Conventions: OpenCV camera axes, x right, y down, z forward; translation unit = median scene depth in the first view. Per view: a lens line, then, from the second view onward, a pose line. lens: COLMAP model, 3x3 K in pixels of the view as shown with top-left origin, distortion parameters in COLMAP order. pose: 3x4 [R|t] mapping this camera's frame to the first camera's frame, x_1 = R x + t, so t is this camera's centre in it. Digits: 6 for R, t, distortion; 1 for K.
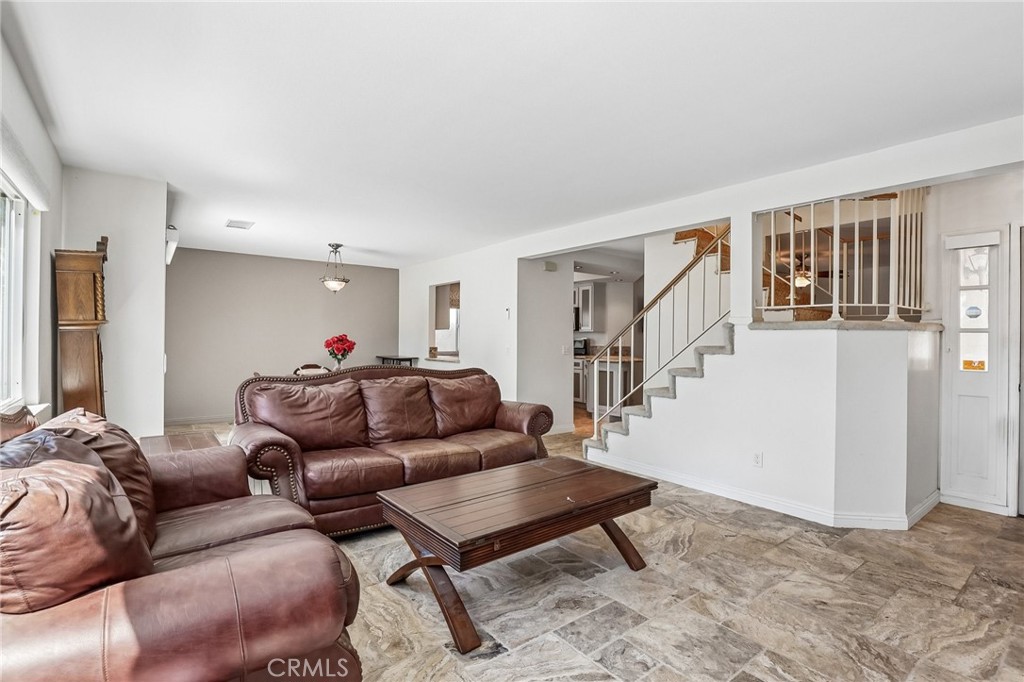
lens RADIAL K [[485.9, 0, 514.1], [0, 485.9, 341.8], [0, 0, 1]] dist [-0.029656, 0.000435]
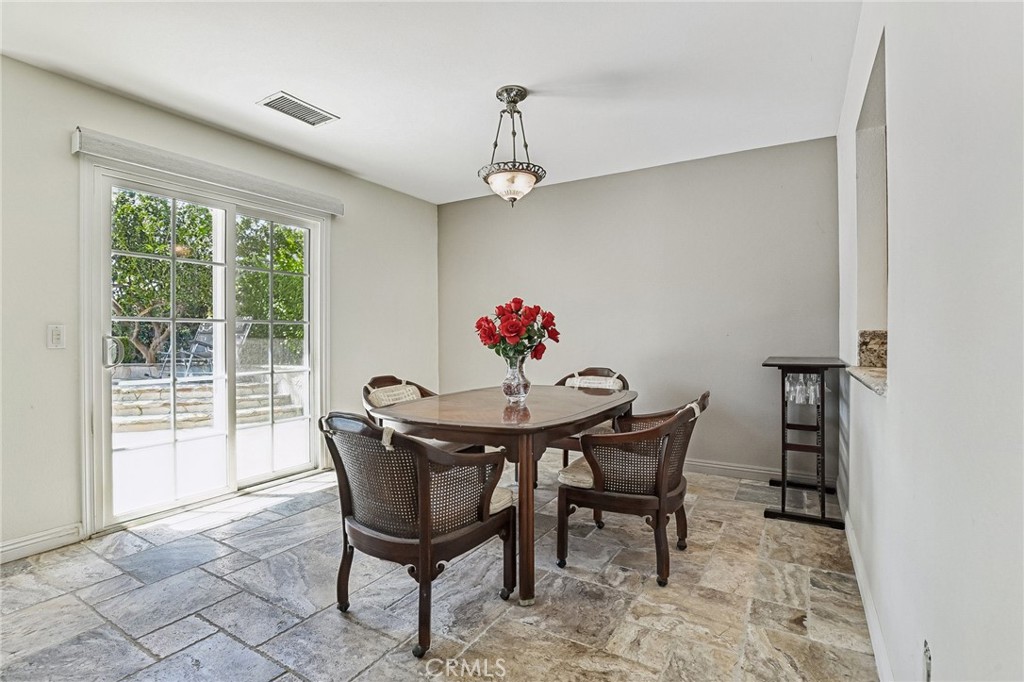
lens RADIAL K [[480.3, 0, 512.0], [0, 480.3, 341.0], [0, 0, 1]] dist [-0.052292, 0.000099]
pose [[0.358213, 0.002555, -0.933636, 0.057159], [-0.001481, 0.999997, 0.002169, 0.040947], [0.933639, 0.000606, 0.358216, 1.753240]]
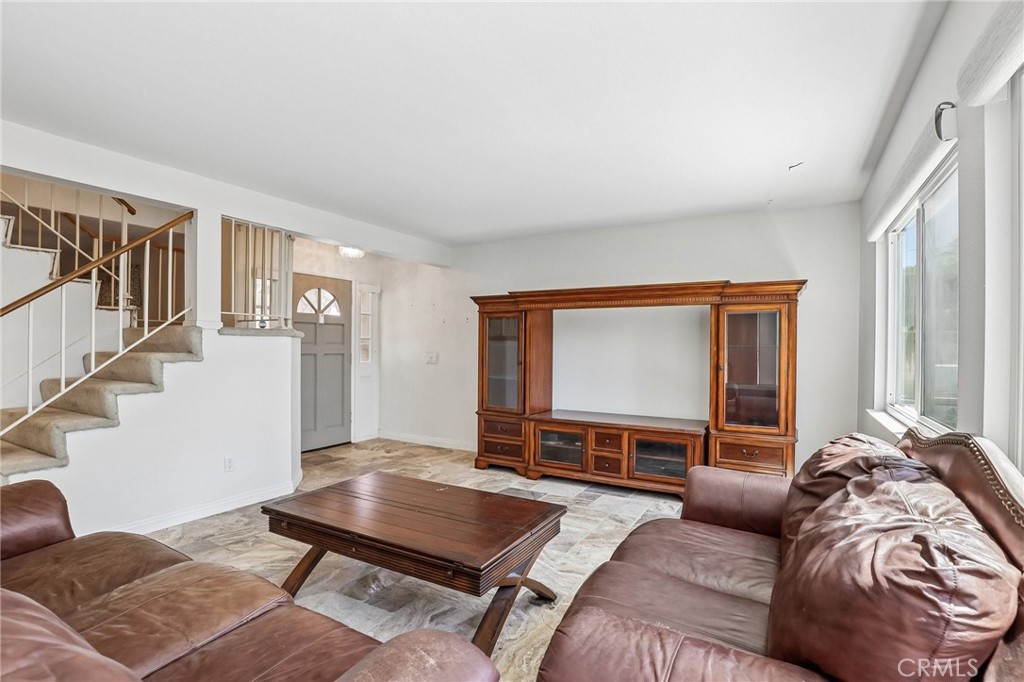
lens RADIAL K [[485.9, 0, 514.1], [0, 485.9, 341.8], [0, 0, 1]] dist [-0.029656, 0.000435]
pose [[-0.374639, -0.002273, 0.927168, -0.763259], [-0.001356, 0.999997, 0.001904, -0.015559], [-0.927170, -0.000544, -0.374641, 0.975794]]
